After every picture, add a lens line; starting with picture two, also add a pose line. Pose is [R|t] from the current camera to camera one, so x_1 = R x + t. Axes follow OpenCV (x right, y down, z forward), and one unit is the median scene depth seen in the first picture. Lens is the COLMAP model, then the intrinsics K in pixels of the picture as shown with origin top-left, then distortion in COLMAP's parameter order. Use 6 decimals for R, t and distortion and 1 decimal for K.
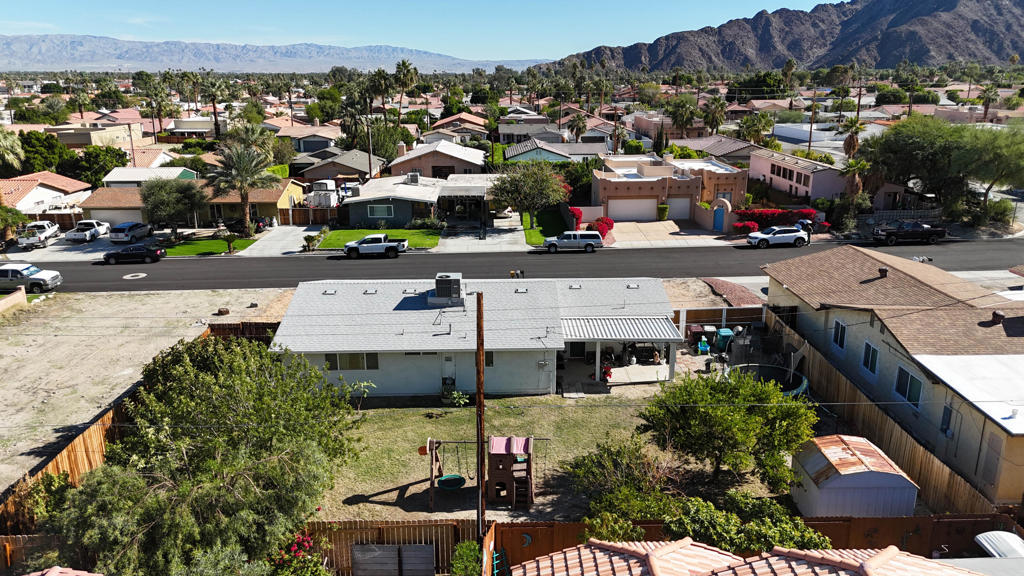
lens RADIAL K [[752.5, 0, 513.0], [0, 752.5, 286.3], [0, 0, 1]] dist [0.074028, -0.070522]
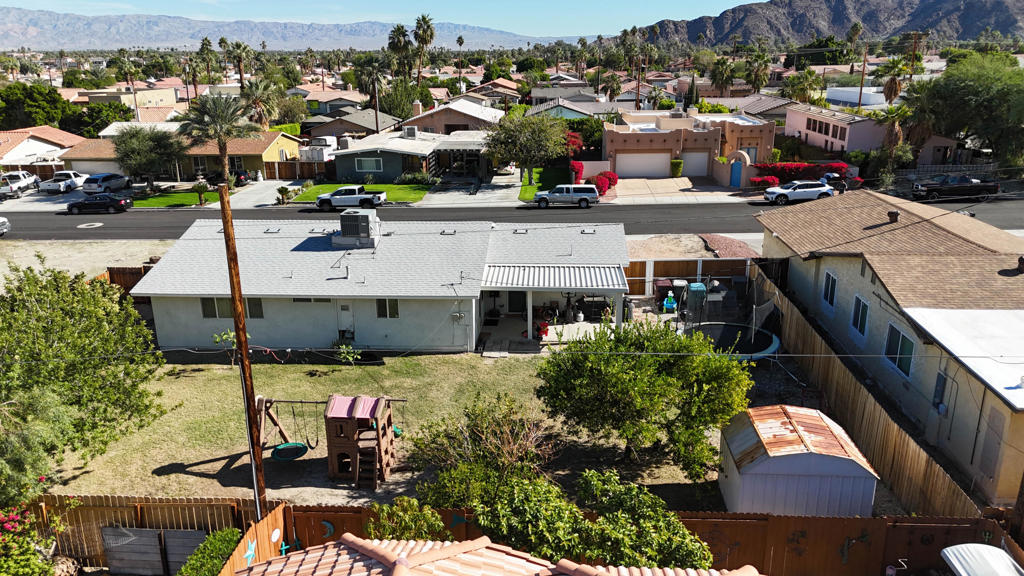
lens RADIAL K [[752.5, 0, 513.0], [0, 752.5, 286.3], [0, 0, 1]] dist [0.074028, -0.070522]
pose [[0.996992, 0.017903, -0.075405, 0.087441], [-0.015772, 0.999462, 0.028758, 0.024251], [0.075879, -0.027482, 0.996738, 0.093998]]
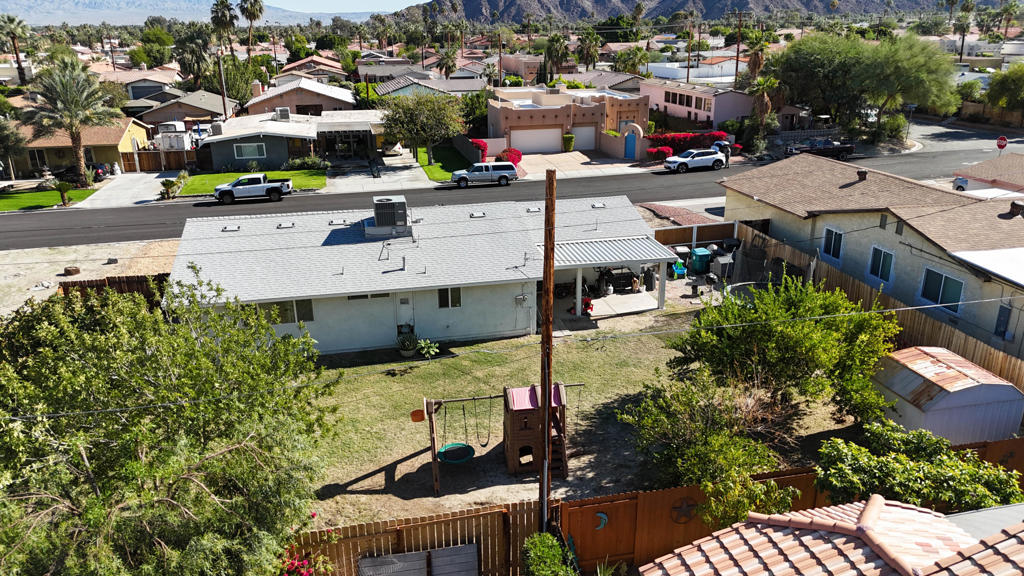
lens RADIAL K [[752.5, 0, 513.0], [0, 752.5, 286.3], [0, 0, 1]] dist [0.074028, -0.070522]
pose [[0.980038, -0.069141, 0.186400, -0.064240], [0.058606, 0.996388, 0.061450, 0.020836], [-0.189976, -0.049299, 0.980550, 0.107844]]
